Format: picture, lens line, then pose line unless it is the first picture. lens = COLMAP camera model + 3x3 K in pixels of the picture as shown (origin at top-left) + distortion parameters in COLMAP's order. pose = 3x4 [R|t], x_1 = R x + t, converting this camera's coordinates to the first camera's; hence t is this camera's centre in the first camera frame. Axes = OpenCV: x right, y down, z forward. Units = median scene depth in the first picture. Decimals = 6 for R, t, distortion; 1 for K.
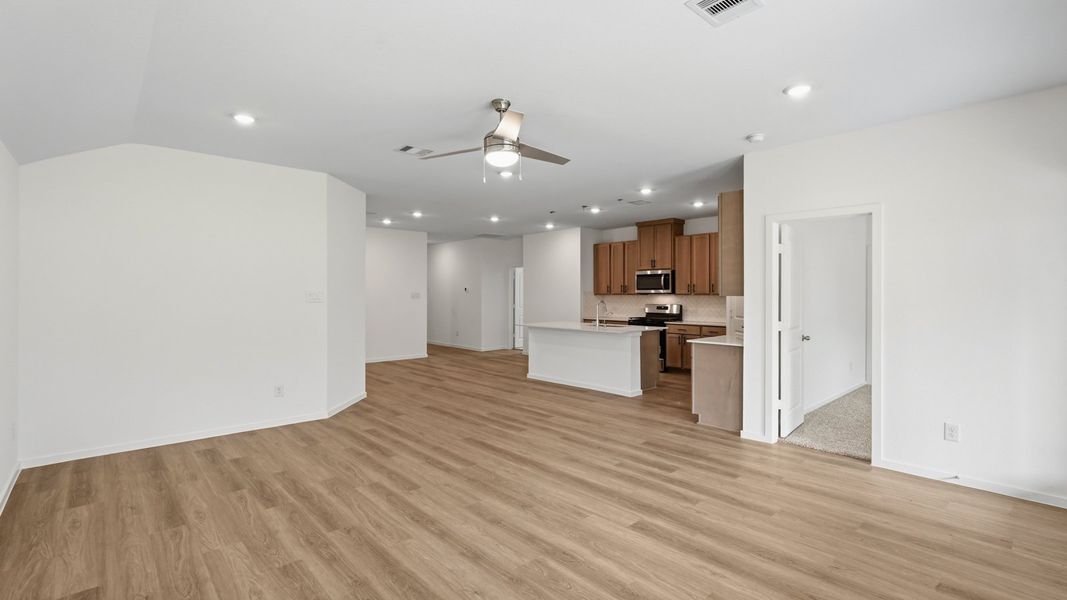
lens RADIAL K [[475.8, 0, 530.2], [0, 475.8, 300.0], [0, 0, 1]] dist [0.000936, 0.000644]
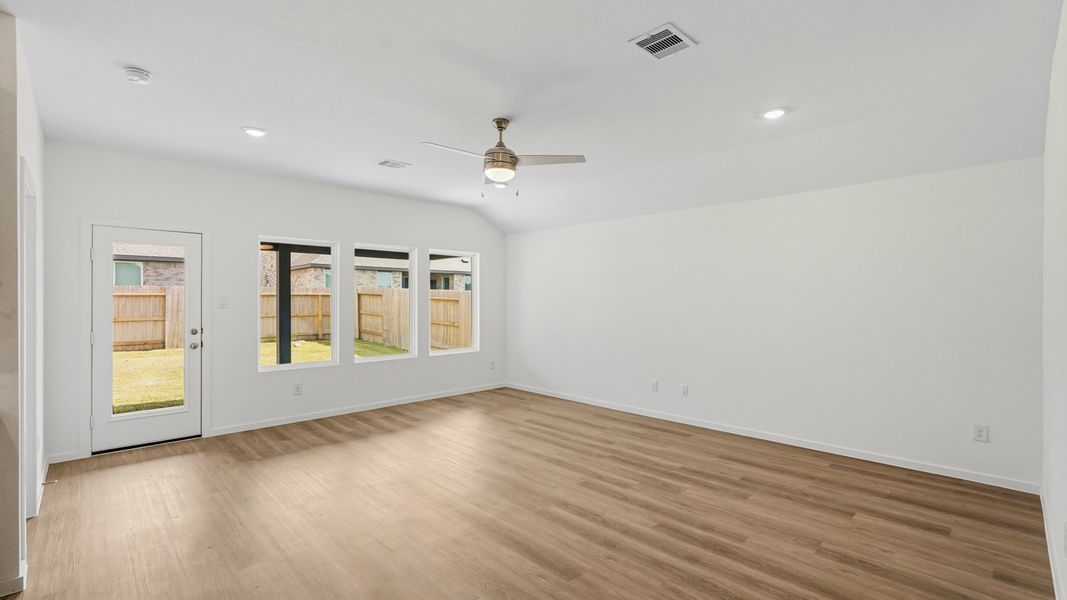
lens RADIAL K [[475.8, 0, 534.7], [0, 475.8, 297.6], [0, 0, 1]] dist [0.000936, 0.000644]
pose [[-0.999215, 0.001491, -0.039585, -0.083246], [0.001065, 0.999941, 0.010786, -0.025108], [0.039598, 0.010735, -0.999158, 1.820571]]
